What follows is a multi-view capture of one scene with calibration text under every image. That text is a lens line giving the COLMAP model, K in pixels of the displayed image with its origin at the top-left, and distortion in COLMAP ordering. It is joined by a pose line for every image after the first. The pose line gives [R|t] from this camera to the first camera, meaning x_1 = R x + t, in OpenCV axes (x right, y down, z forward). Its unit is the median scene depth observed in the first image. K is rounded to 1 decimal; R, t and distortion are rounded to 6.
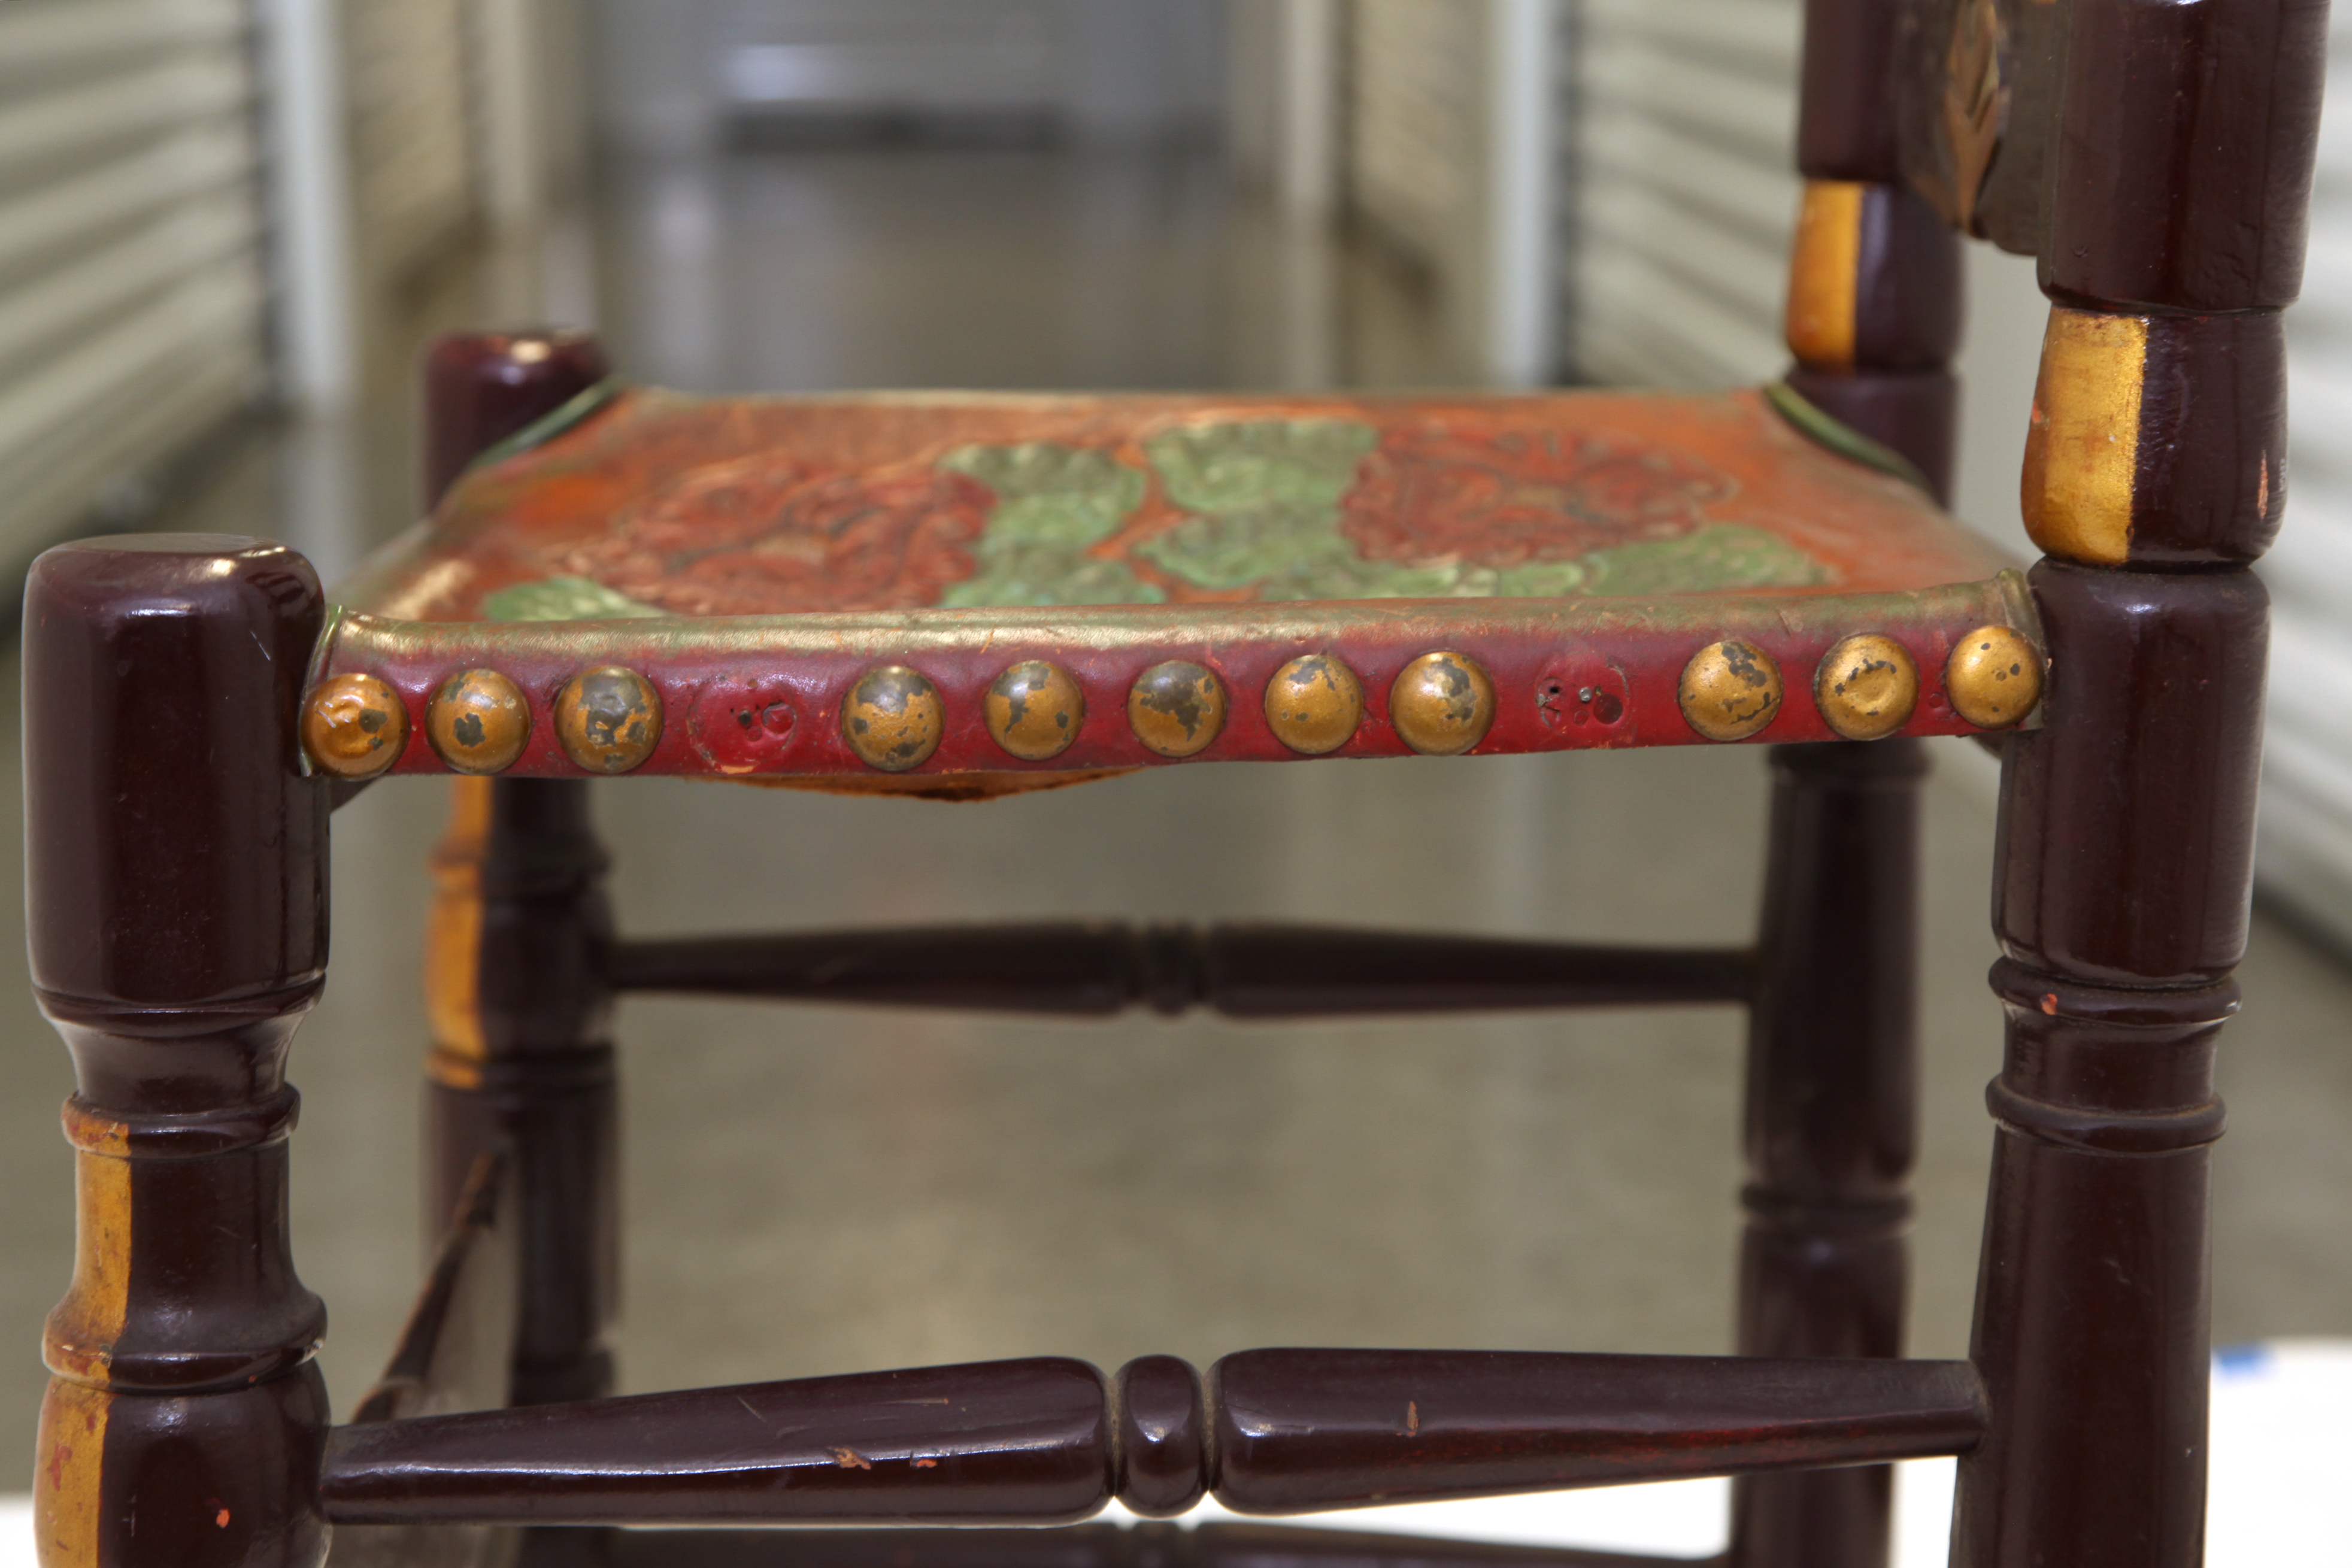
lens RADIAL K [[4656.5, 0, 1176.0], [0, 4656.5, 784.0], [0, 0, 1]] dist [0.334089, 0.096079]
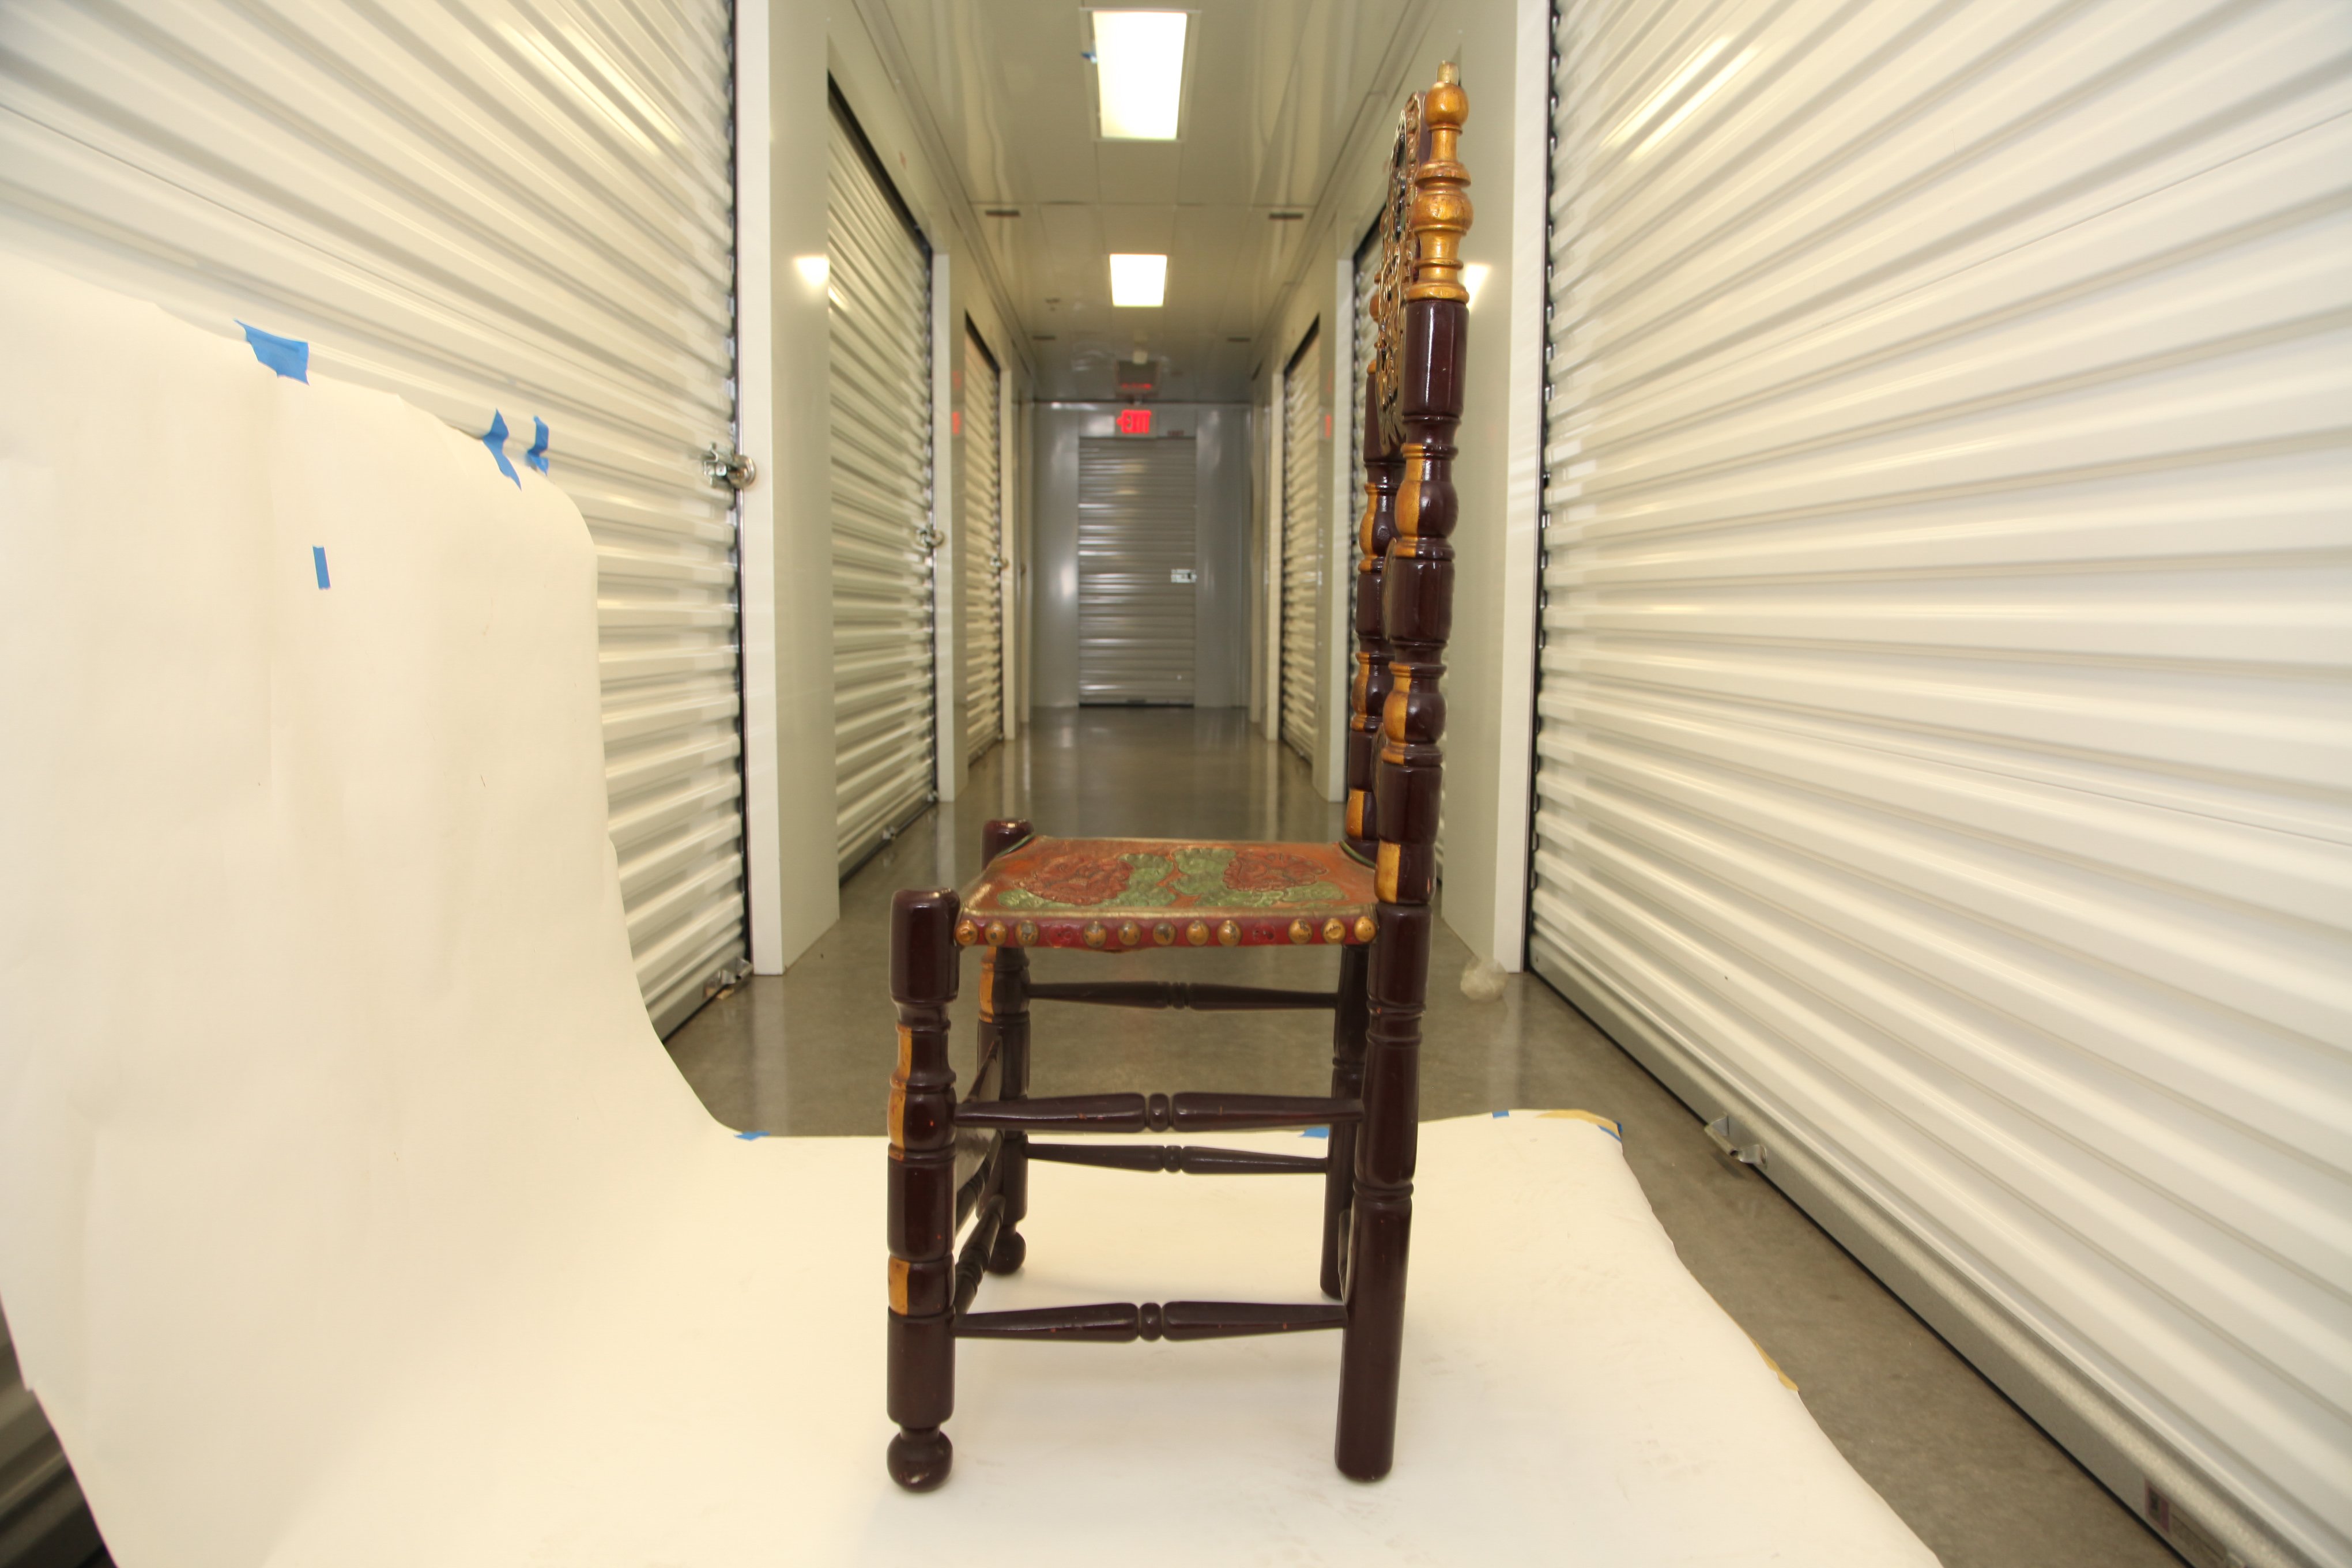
lens RADIAL K [[1676.2, 0, 1176.0], [0, 1676.2, 784.0], [0, 0, 1]] dist [-0.107773, -0.000052]
pose [[0.999060, 0.018659, -0.039120, 0.058660], [-0.021785, 0.996471, -0.081064, -0.025524], [0.037469, 0.081840, 0.995941, -0.425583]]
